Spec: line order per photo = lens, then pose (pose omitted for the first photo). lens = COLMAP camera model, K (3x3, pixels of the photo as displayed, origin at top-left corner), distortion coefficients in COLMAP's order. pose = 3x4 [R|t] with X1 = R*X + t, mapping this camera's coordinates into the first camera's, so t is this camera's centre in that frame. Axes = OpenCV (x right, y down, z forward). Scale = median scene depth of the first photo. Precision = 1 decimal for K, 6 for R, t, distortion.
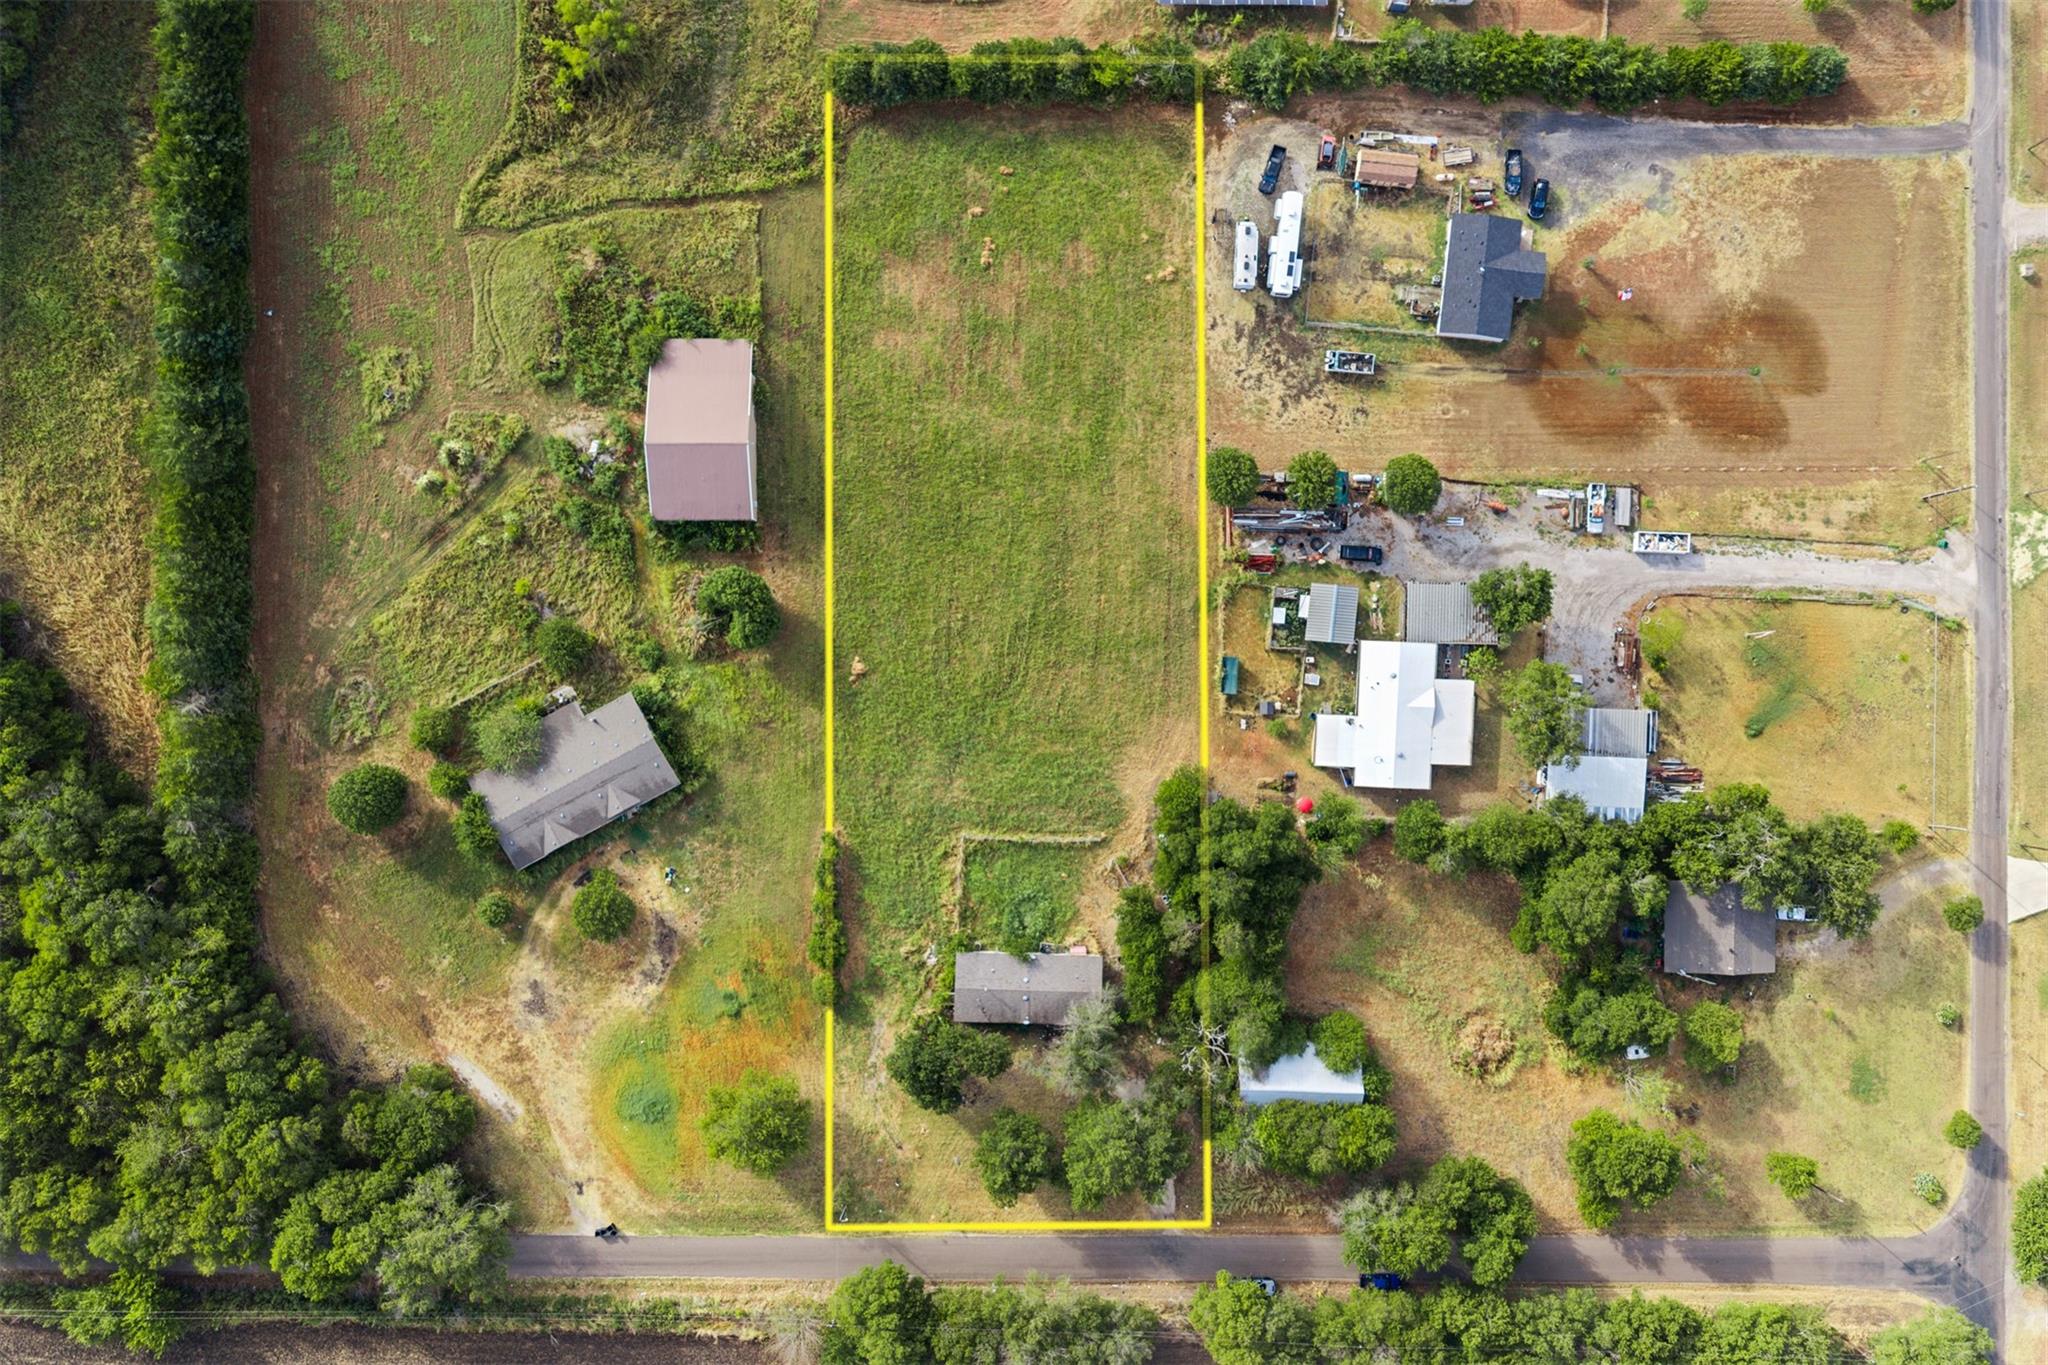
lens RADIAL K [[1796.1, 0, 1024.0], [0, 1796.1, 682.5], [0, 0, 1]] dist [0.005935, 0.003112]
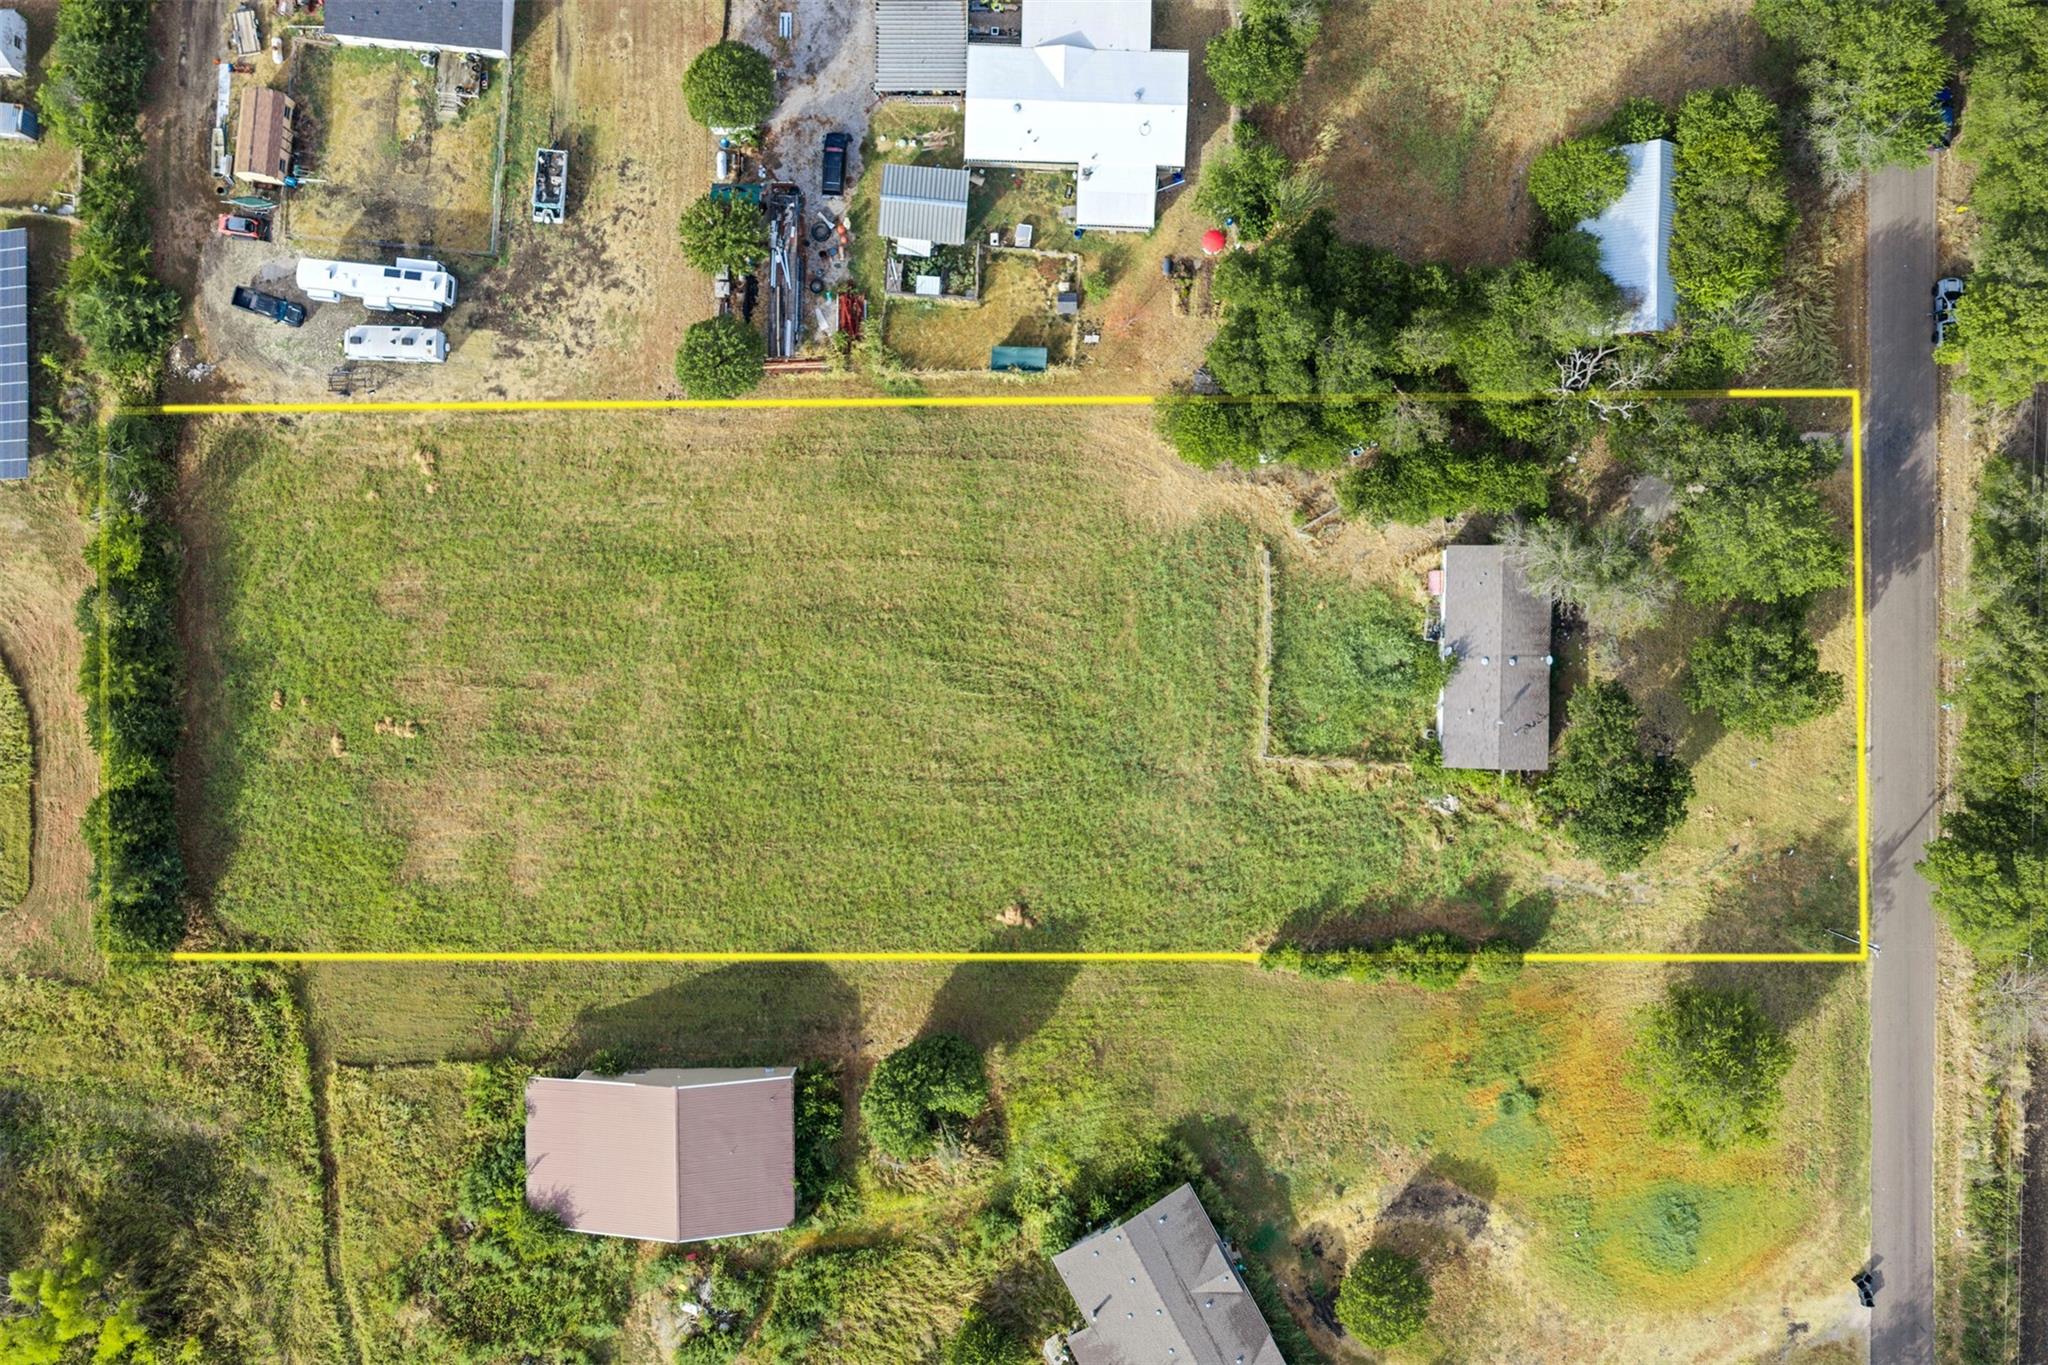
lens RADIAL K [[1796.1, 0, 1024.0], [0, 1796.1, 682.5], [0, 0, 1]] dist [0.005935, 0.003112]
pose [[-0.009257, -0.999883, -0.012203, 0.002819], [0.999956, -0.009236, -0.001742, -0.001987], [0.001629, -0.012219, 0.999924, 0.330706]]
